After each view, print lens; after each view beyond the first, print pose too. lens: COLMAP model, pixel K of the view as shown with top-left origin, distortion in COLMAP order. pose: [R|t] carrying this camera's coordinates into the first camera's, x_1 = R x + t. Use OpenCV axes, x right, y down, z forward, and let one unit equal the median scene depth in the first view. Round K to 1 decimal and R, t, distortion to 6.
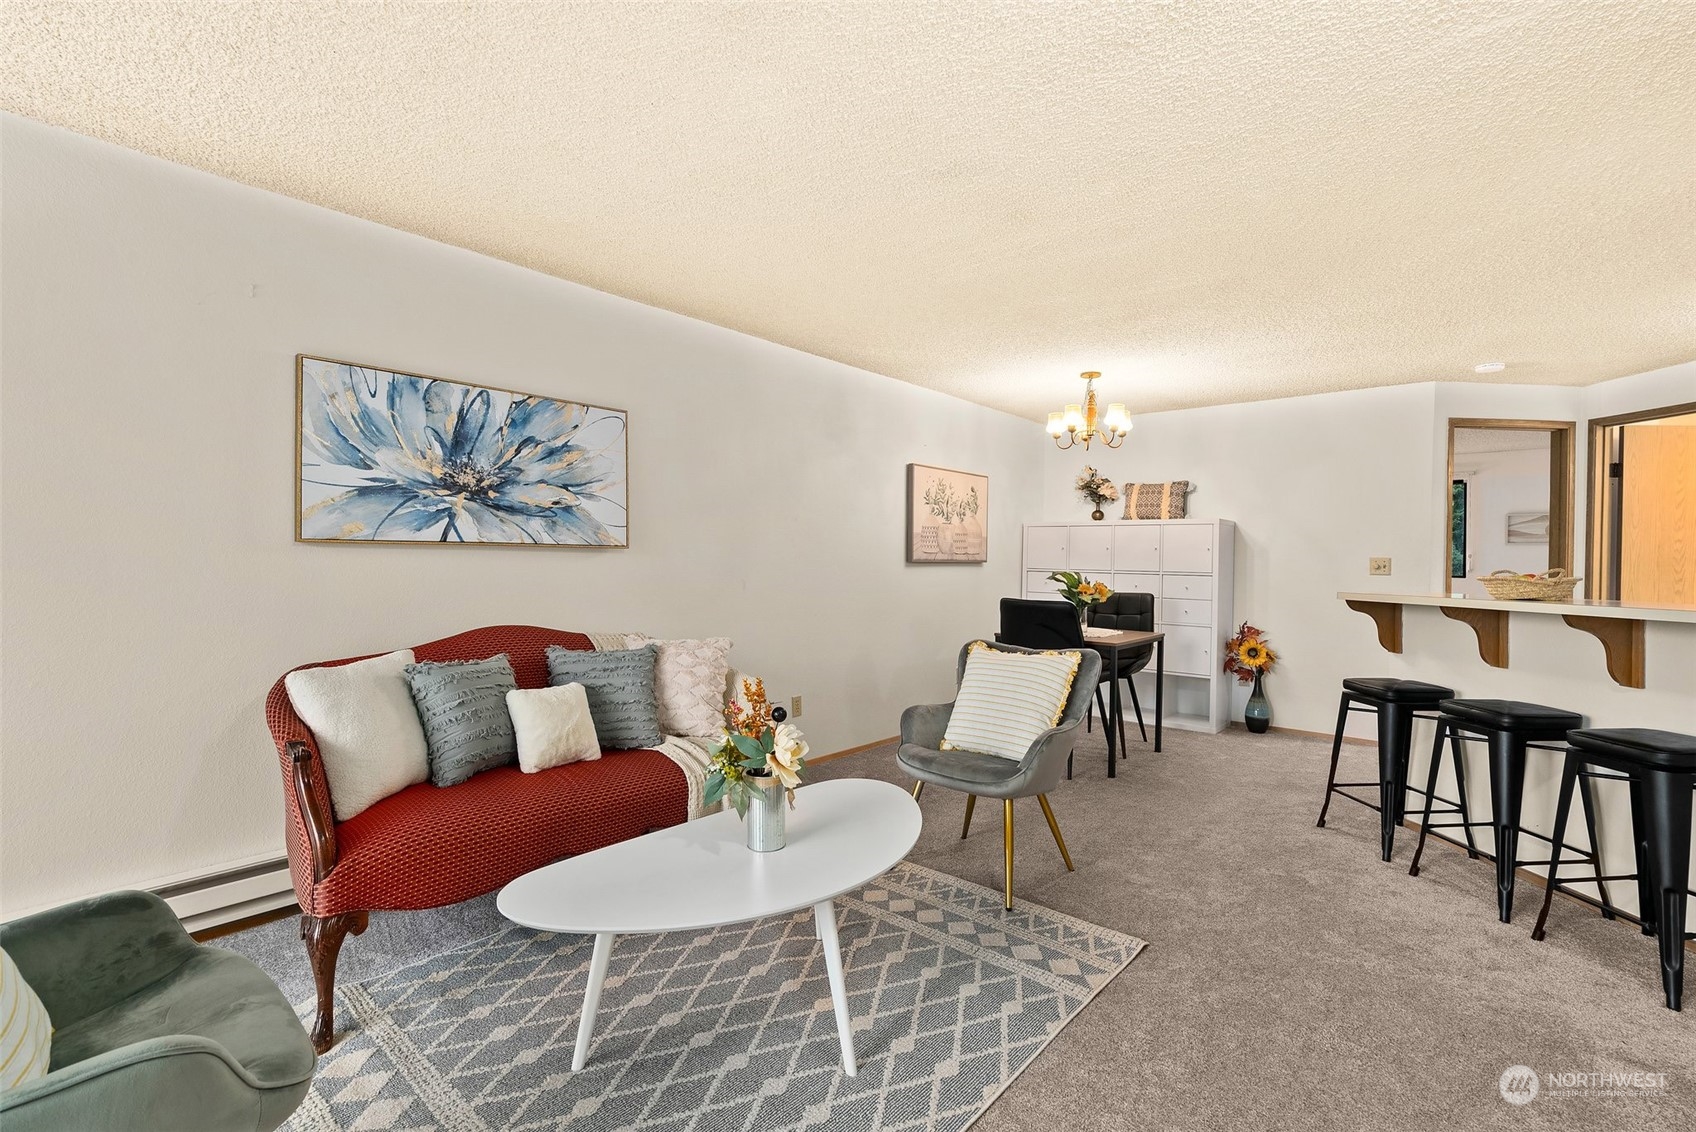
lens RADIAL K [[767.7, 0, 852.7], [0, 767.7, 565.9], [0, 0, 1]] dist [-0.001058, 0.000367]
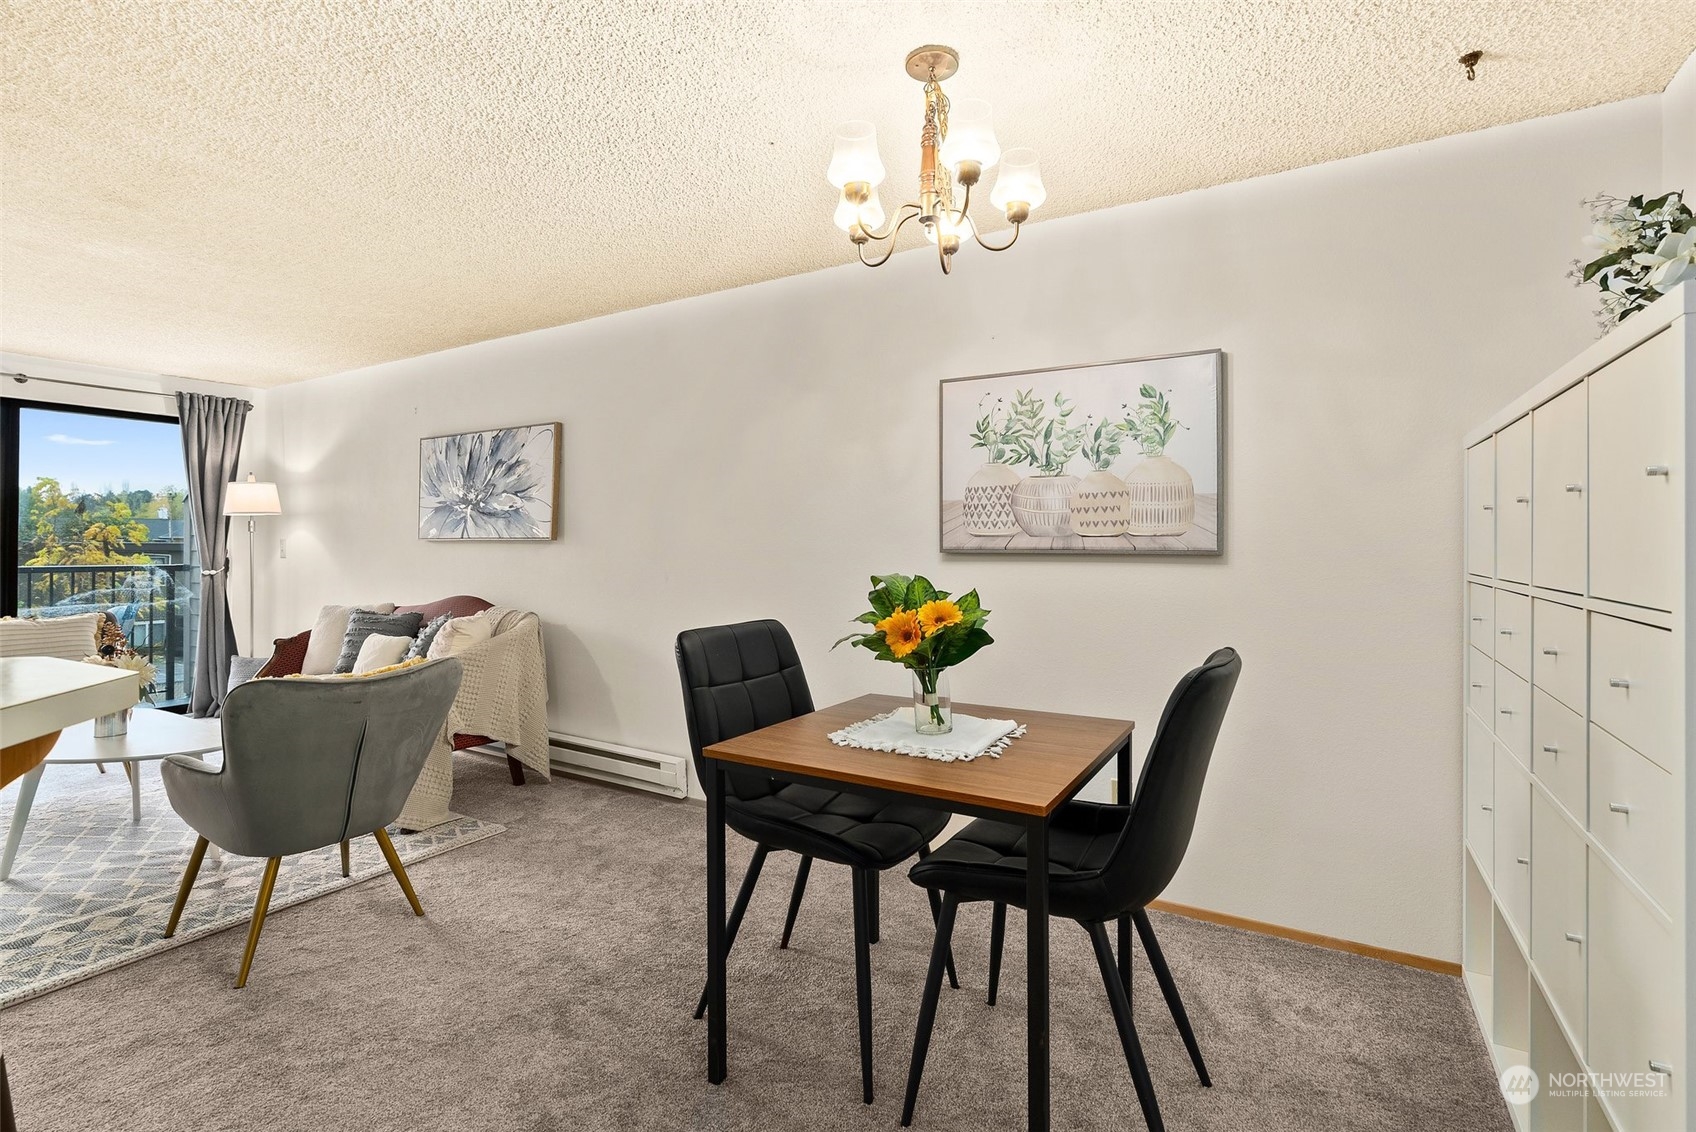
lens RADIAL K [[776.4, 0, 847.7], [0, 776.4, 547.2], [0, 0, 1]] dist [-0.001964, -0.000139]
pose [[0.170324, -0.010225, -0.985335, 0.606391], [-0.010889, 0.999866, -0.012258, -0.001520], [0.985328, 0.012817, 0.170190, 0.799310]]
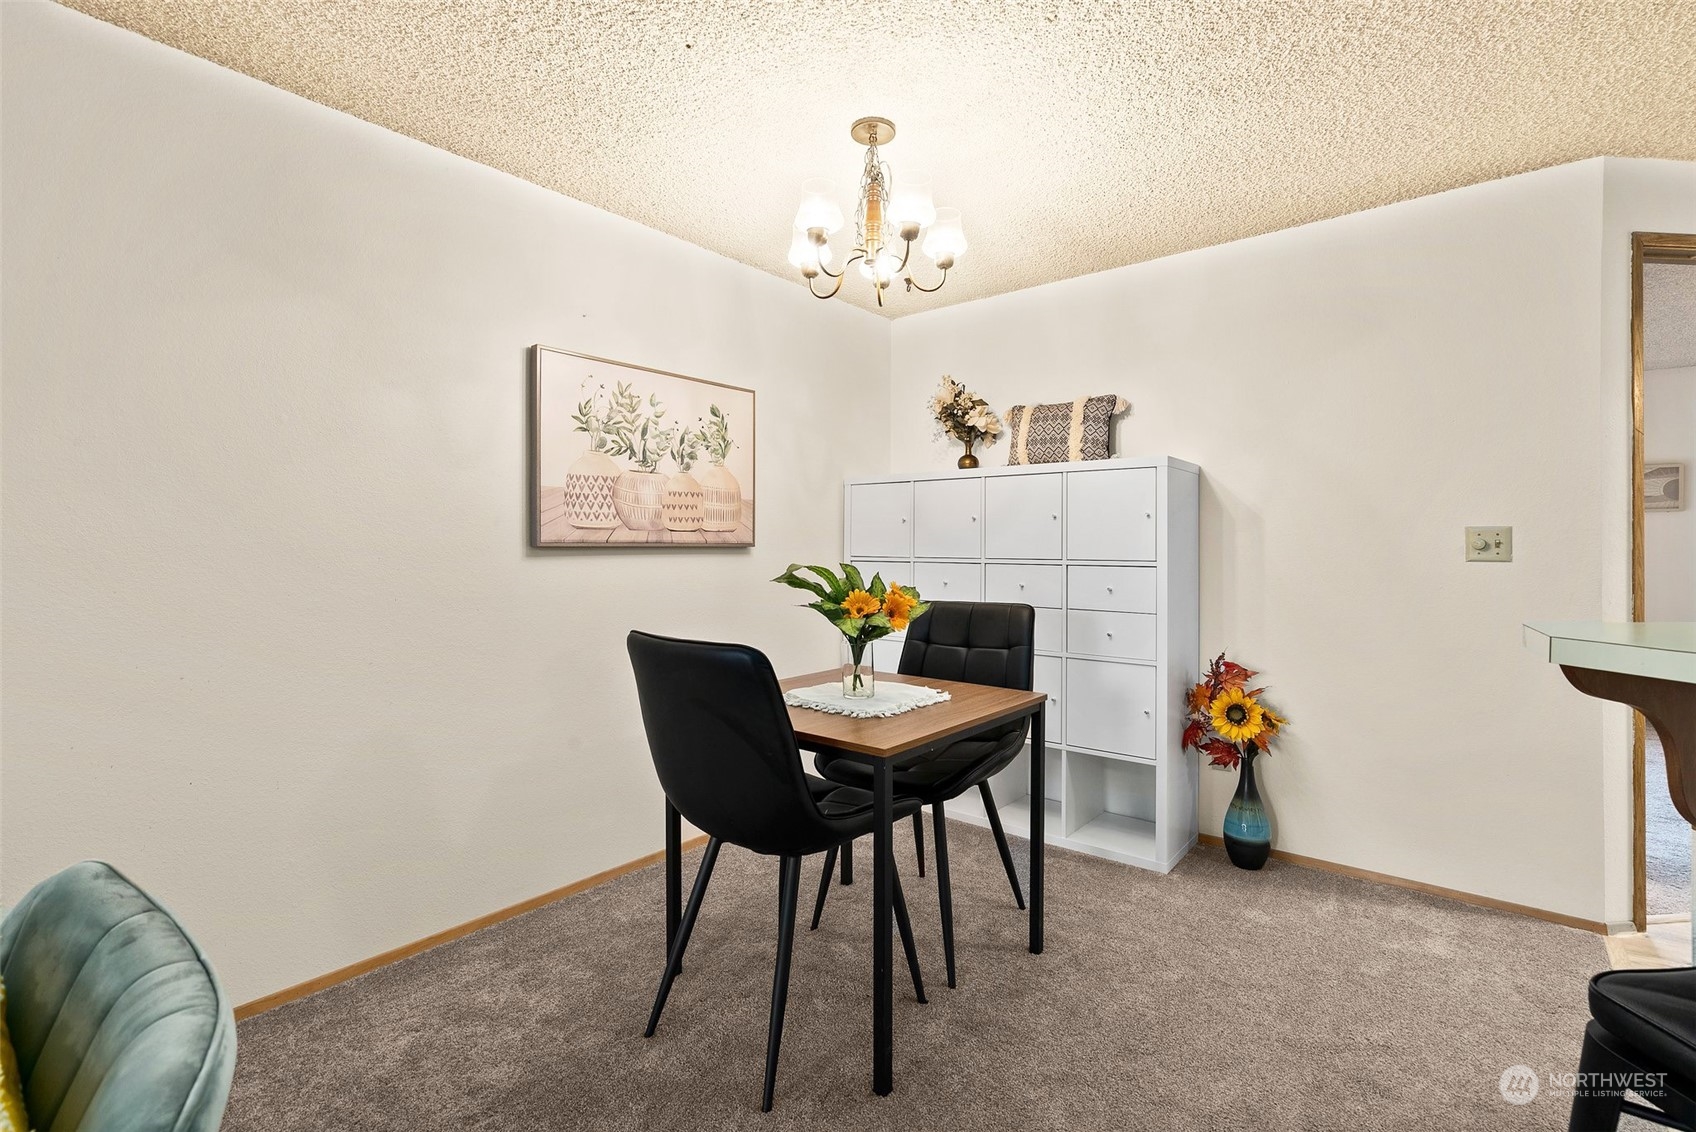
lens RADIAL K [[776.4, 0, 847.7], [0, 776.4, 547.2], [0, 0, 1]] dist [-0.001964, -0.000139]
pose [[0.999773, -0.012495, 0.017250, 0.253912], [0.012642, 0.999884, -0.008446, 0.001516], [-0.017143, 0.008662, 0.999816, 0.484668]]
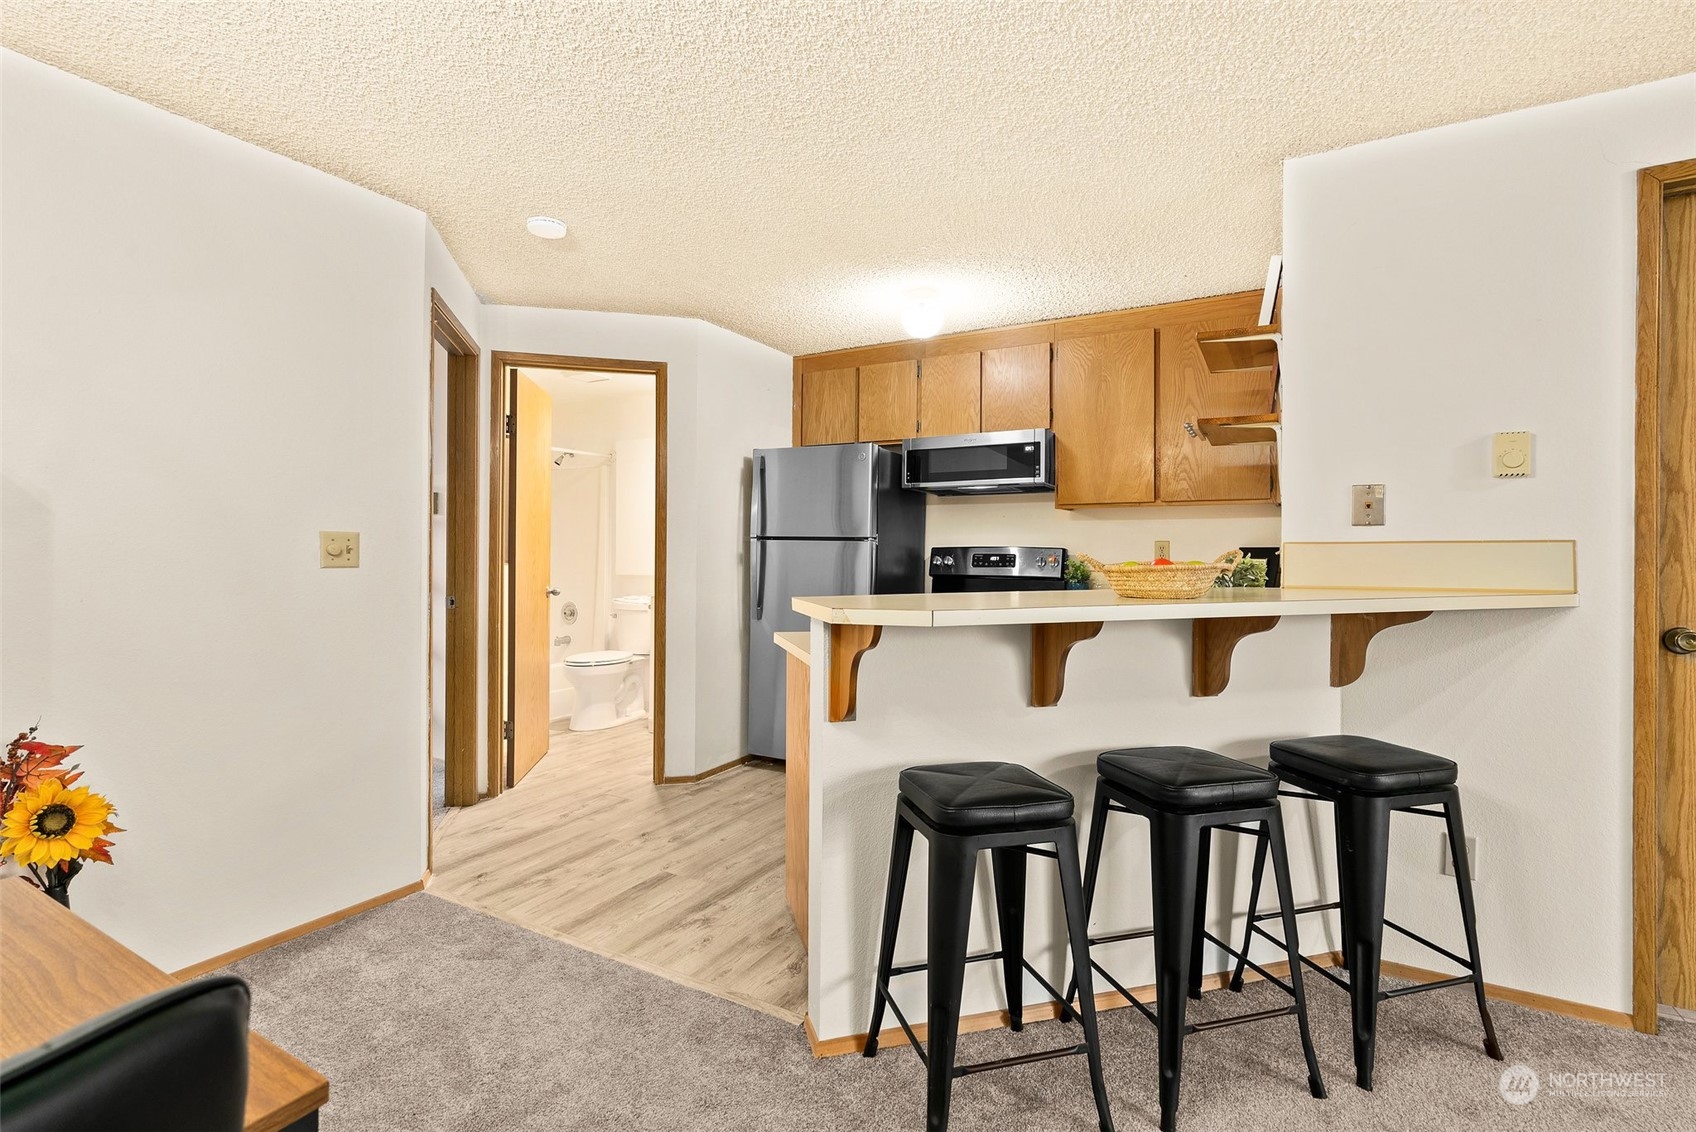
lens RADIAL K [[776.4, 0, 847.7], [0, 776.4, 547.2], [0, 0, 1]] dist [-0.001964, -0.000139]
pose [[-0.181942, -0.008799, 0.983270, 0.140311], [0.003791, 0.999946, 0.009650, -0.004493], [-0.983302, 0.005483, -0.181899, 0.738747]]
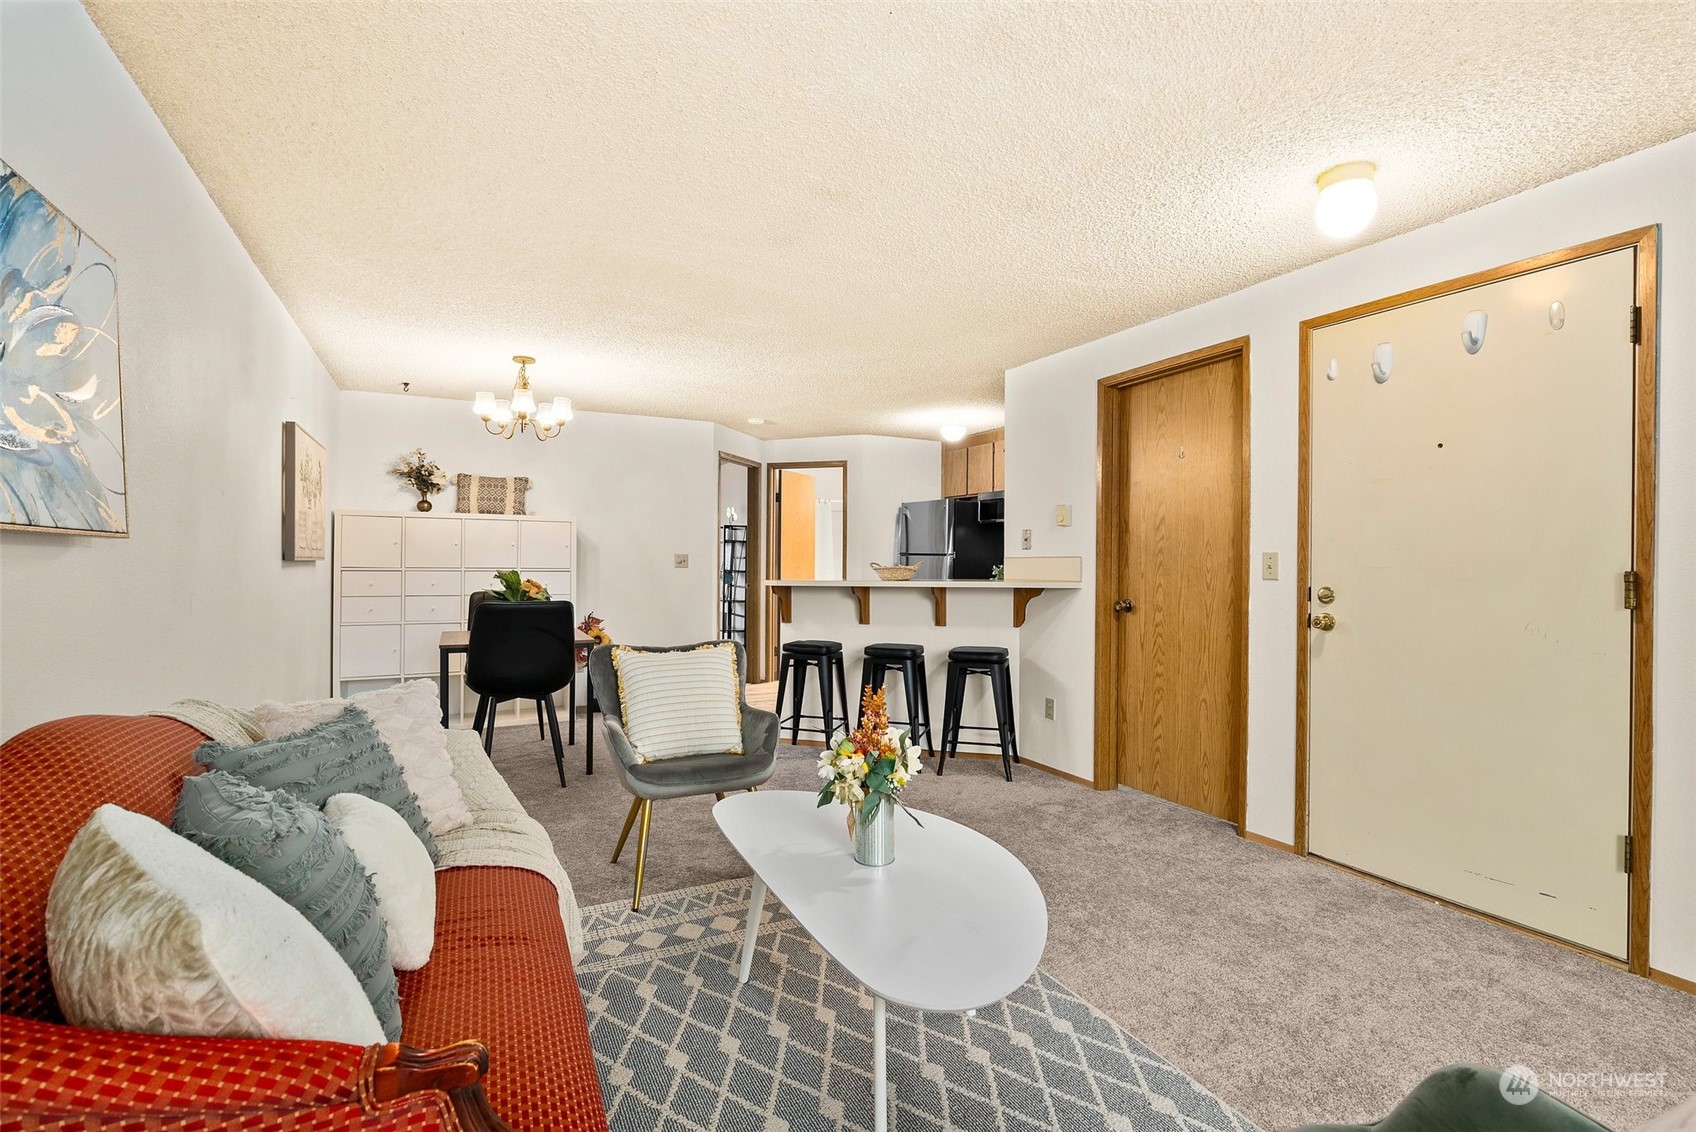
lens RADIAL K [[772.7, 0, 848.0], [0, 772.7, 566.0], [0, 0, 1]] dist [-0.001713, -0.000180]
pose [[0.386174, -0.015186, 0.922301, -0.368021], [0.007798, 0.999882, 0.013199, -0.005333], [-0.922393, 0.002095, 0.386248, 0.240203]]
